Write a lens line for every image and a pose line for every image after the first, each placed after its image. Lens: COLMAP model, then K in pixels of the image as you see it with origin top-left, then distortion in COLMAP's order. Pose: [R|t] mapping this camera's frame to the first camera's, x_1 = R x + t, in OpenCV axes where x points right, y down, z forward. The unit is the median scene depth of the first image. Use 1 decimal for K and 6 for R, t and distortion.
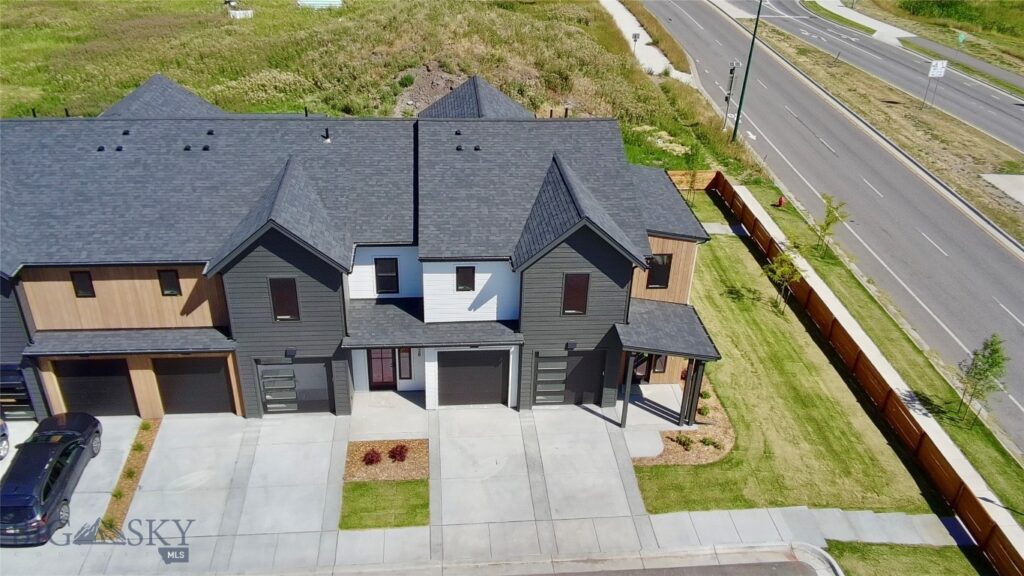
lens RADIAL K [[794.4, 0, 503.0], [0, 794.4, 289.5], [0, 0, 1]] dist [0.087920, -0.194175]
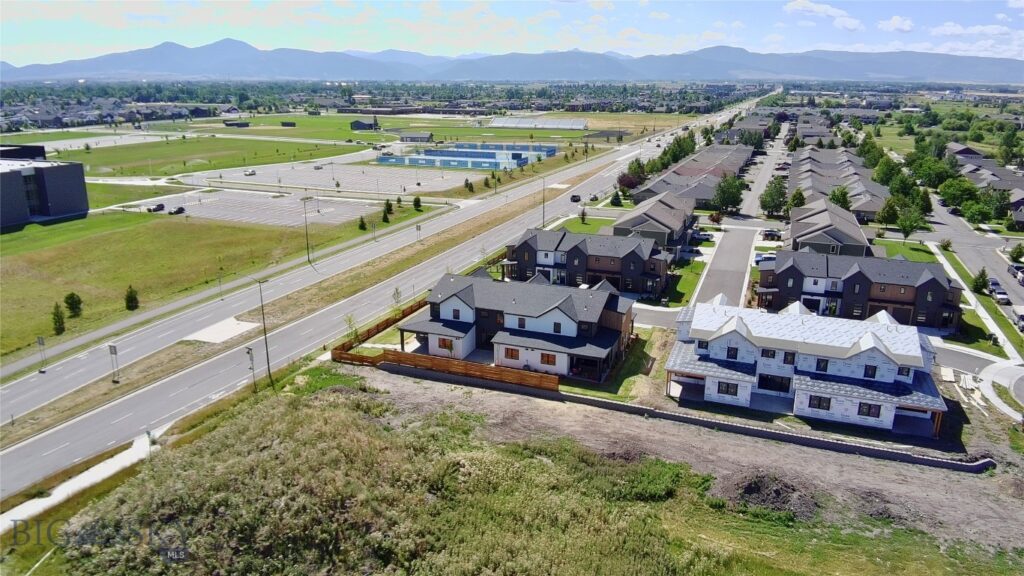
lens RADIAL K [[681.5, 0, 505.7], [0, 681.5, 285.9], [0, 0, 1]] dist [0.060613, -0.133839]
pose [[-0.899124, -0.150111, 0.411149, -1.651607], [0.196575, 0.700796, 0.685743, -2.648838], [-0.391069, 0.697389, -0.600595, 3.256165]]
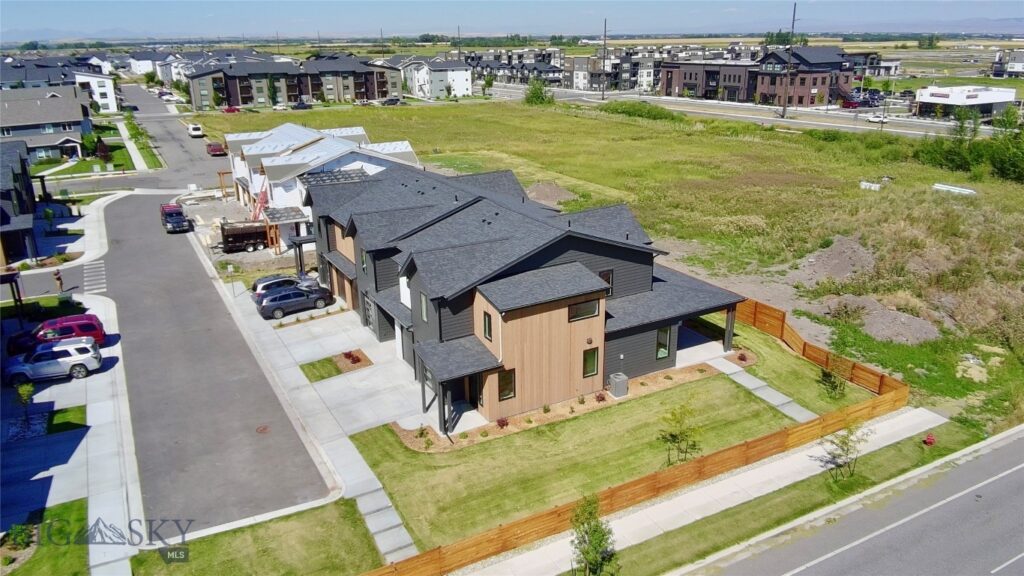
lens RADIAL K [[724.7, 0, 504.6], [0, 724.7, 284.0], [0, 0, 1]] dist [0.075427, -0.171539]
pose [[0.411535, 0.264128, -0.872282, 1.326613], [-0.437841, 0.896703, 0.064953, -0.188808], [0.799334, 0.355190, 0.484671, 0.413412]]
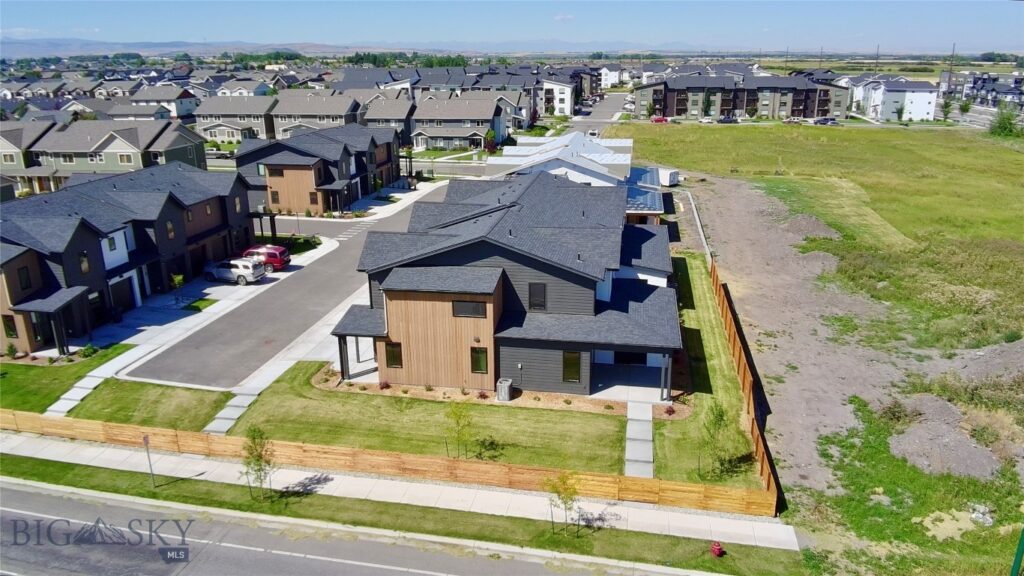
lens RADIAL K [[719.2, 0, 510.8], [0, 719.2, 274.2], [0, 0, 1]] dist [0.077068, -0.167469]
pose [[-0.252101, 0.256689, -0.933036, 1.545036], [-0.487187, 0.799408, 0.351561, -0.727484], [0.836118, 0.543192, -0.076477, 1.334878]]
